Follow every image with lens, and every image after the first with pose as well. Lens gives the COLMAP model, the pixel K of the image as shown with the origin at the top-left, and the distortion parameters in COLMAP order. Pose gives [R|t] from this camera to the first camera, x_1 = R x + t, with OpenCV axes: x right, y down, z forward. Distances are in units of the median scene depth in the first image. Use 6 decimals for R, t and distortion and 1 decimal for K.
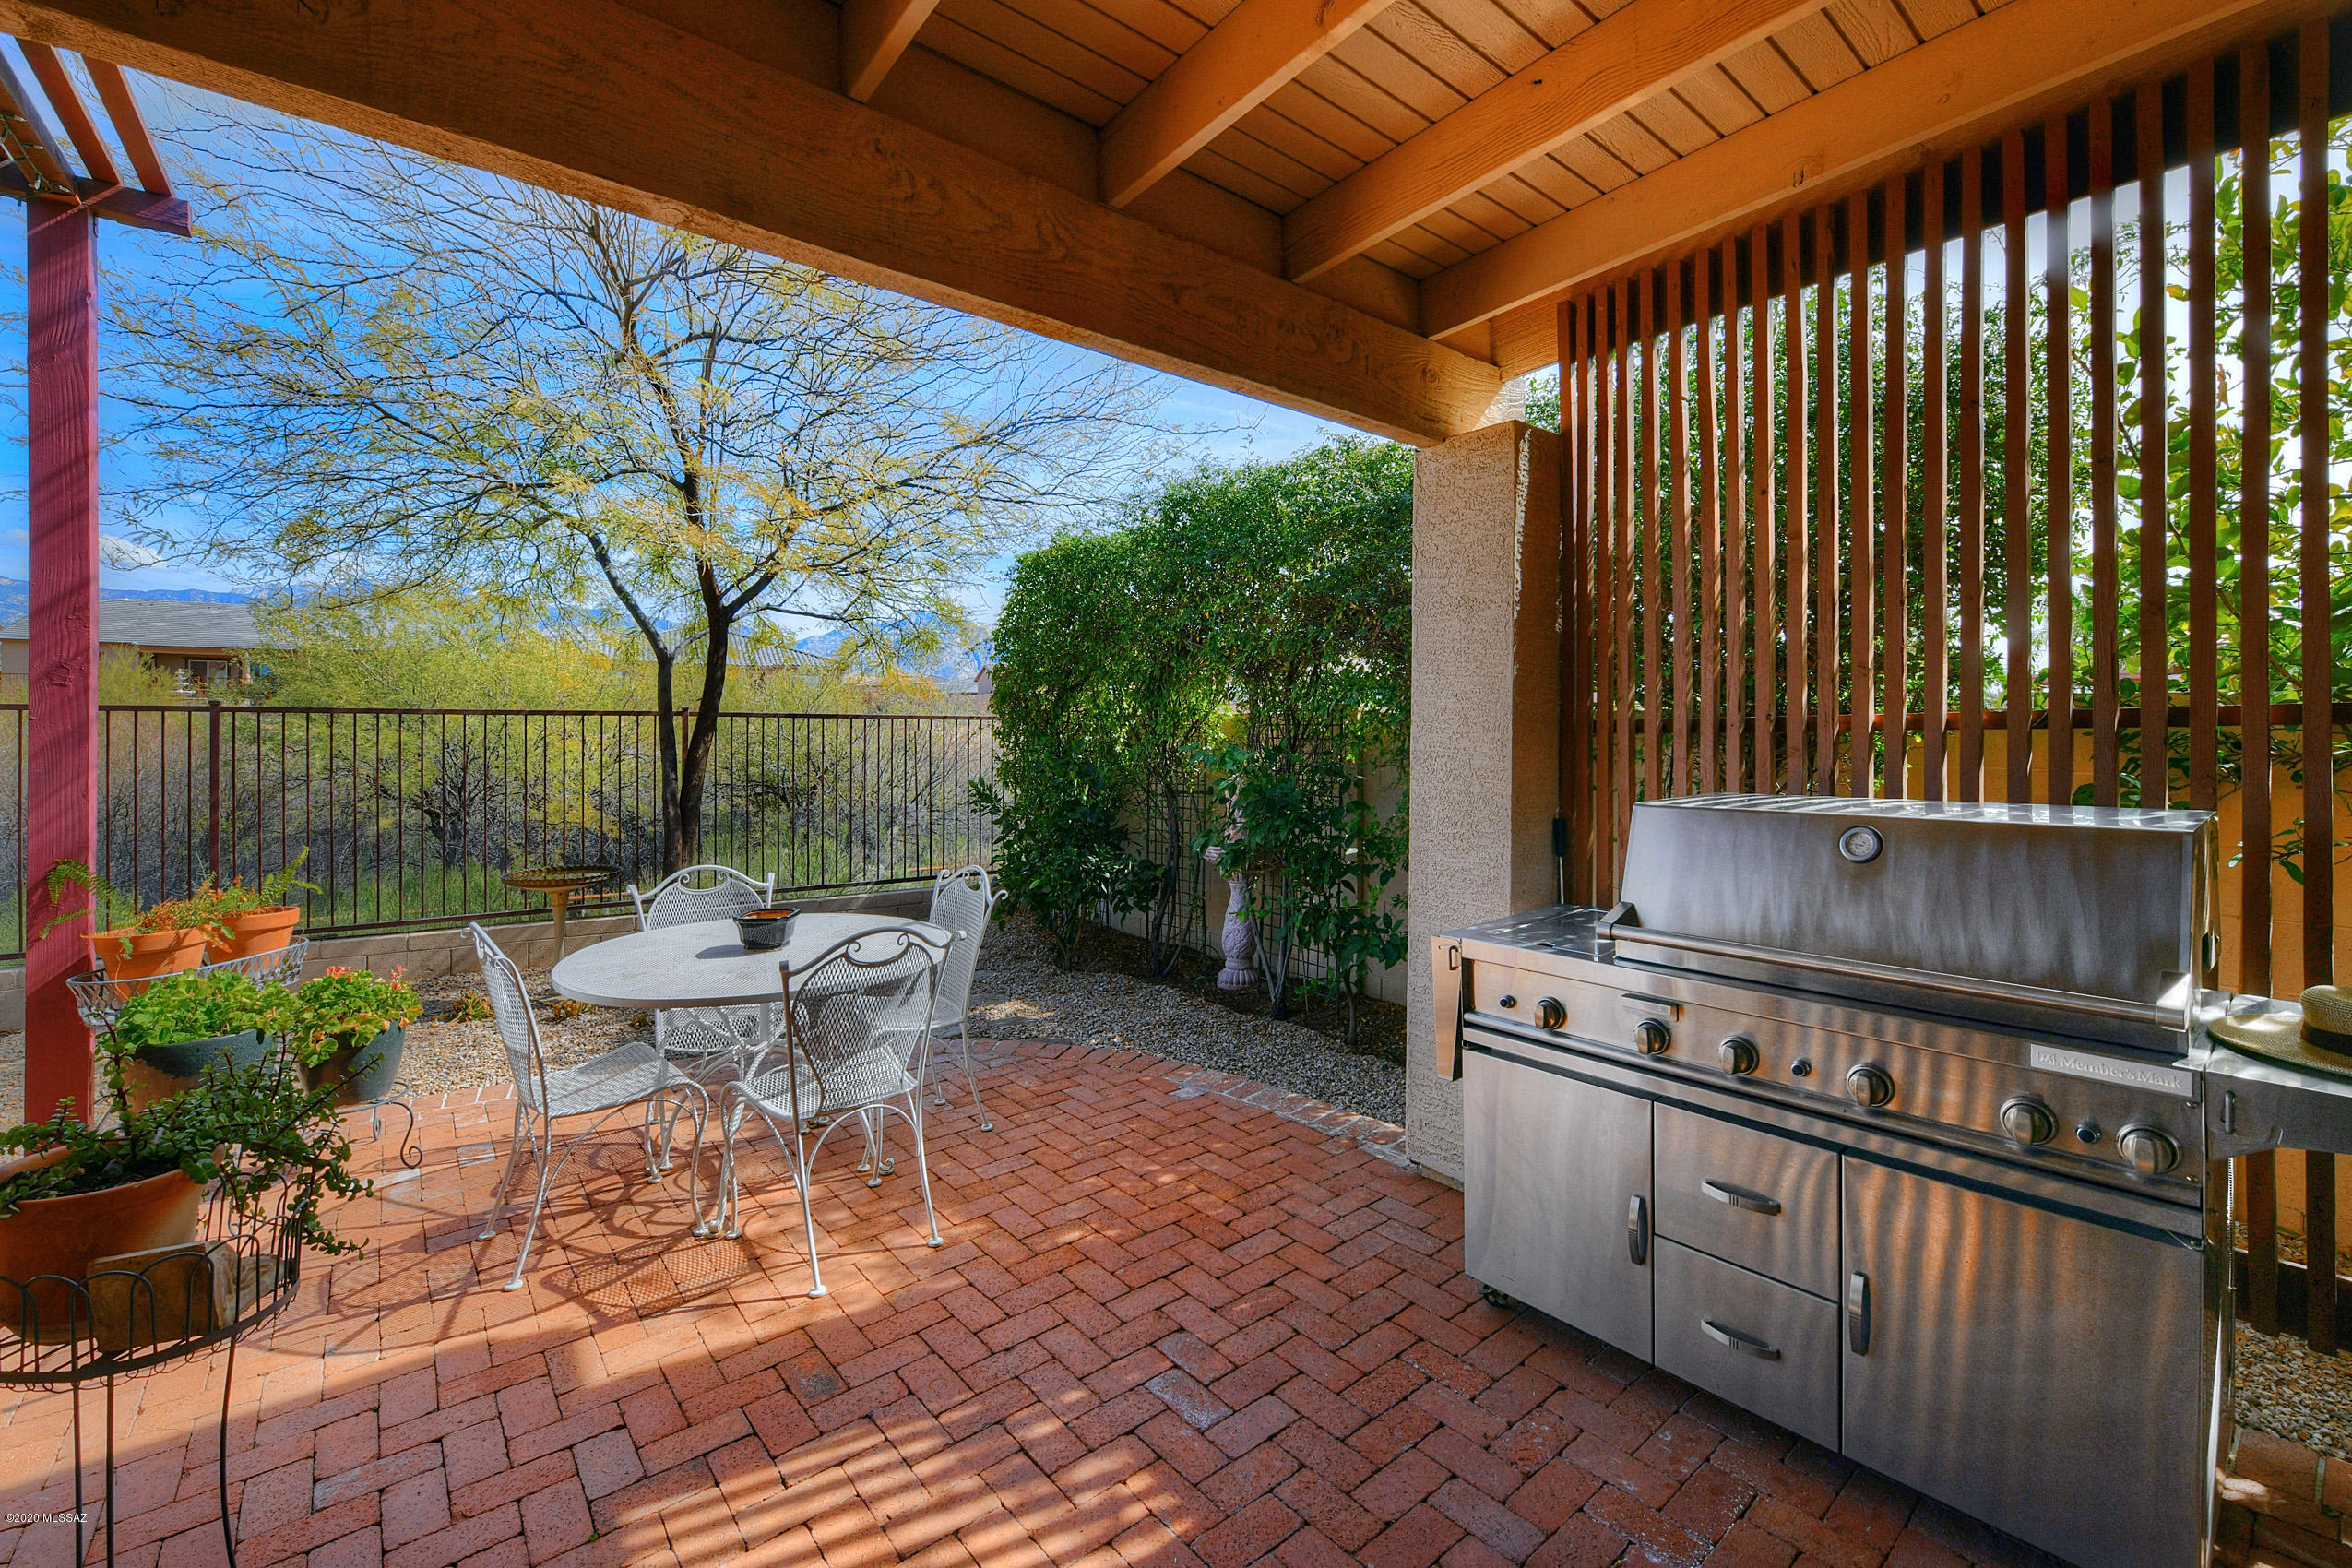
lens RADIAL K [[941.4, 0, 1165.5], [0, 941.4, 741.8], [0, 0, 1]] dist [-0.006839, -0.003353]
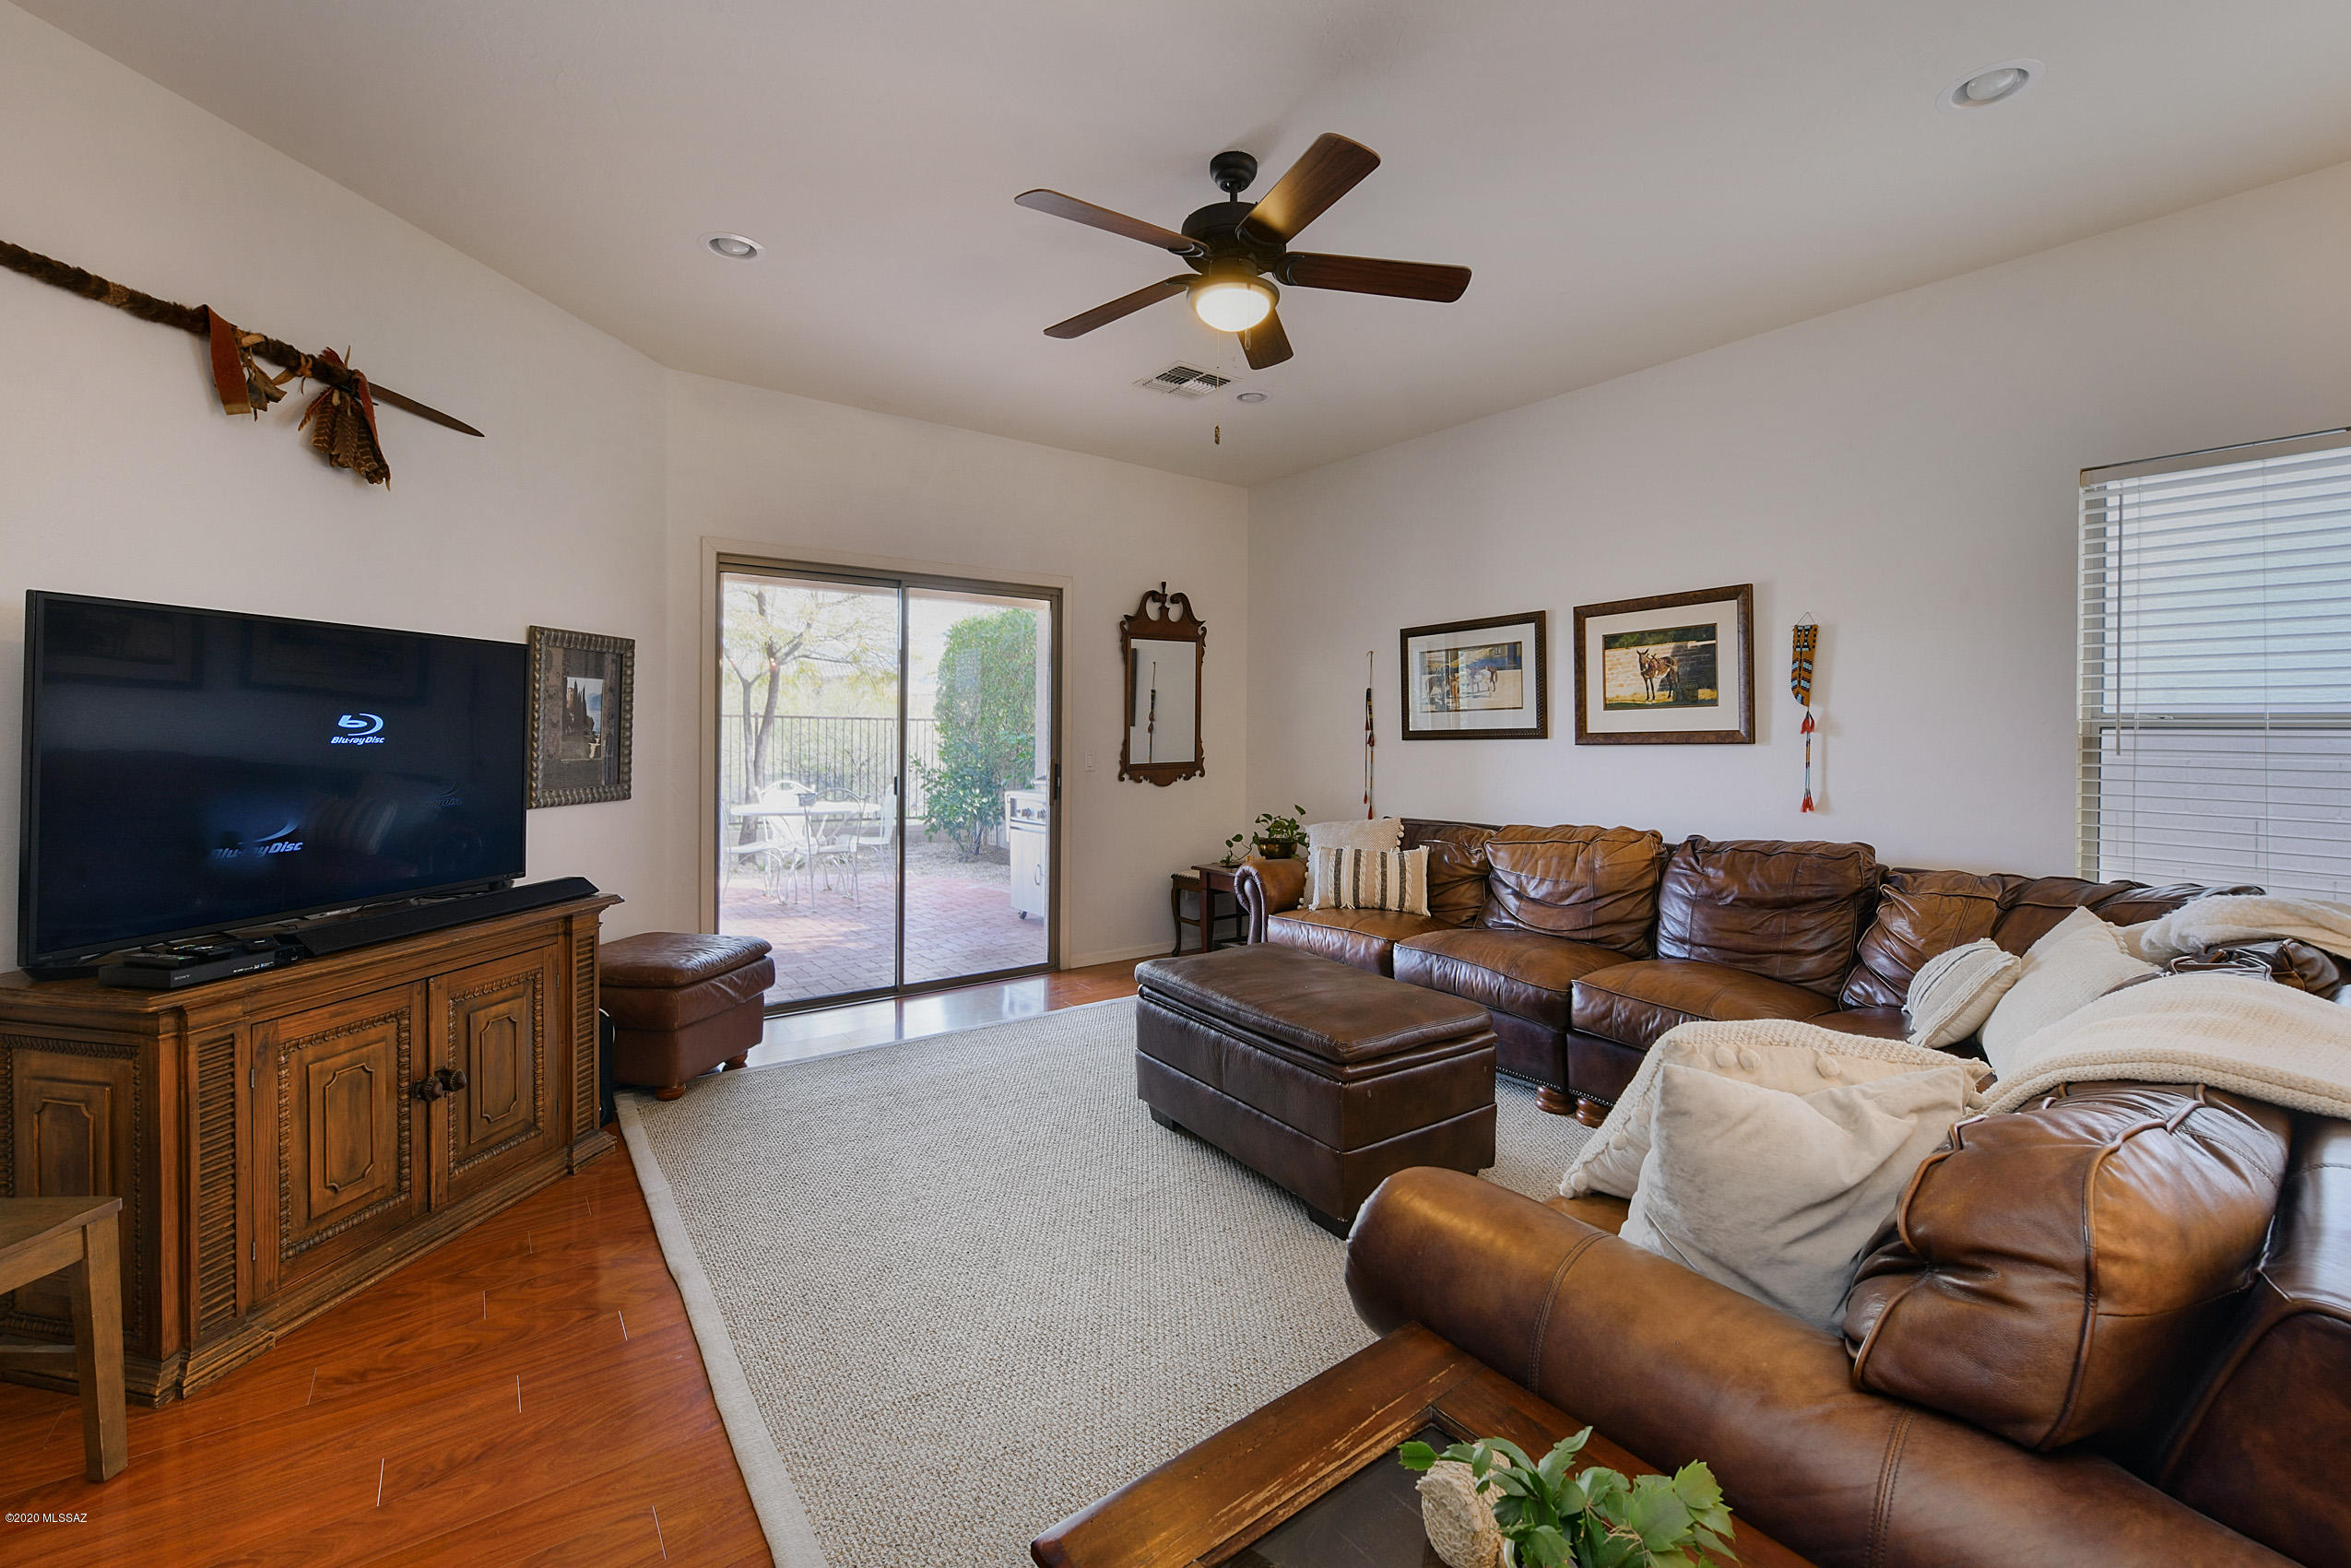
lens RADIAL K [[940.9, 0, 1170.8], [0, 940.9, 735.7], [0, 0, 1]] dist [-0.006839, -0.003353]
pose [[0.998173, 0.010910, -0.059423, 0.403755], [-0.011069, 0.999936, -0.002334, 0.003136], [0.059394, 0.002988, 0.998230, -0.780041]]
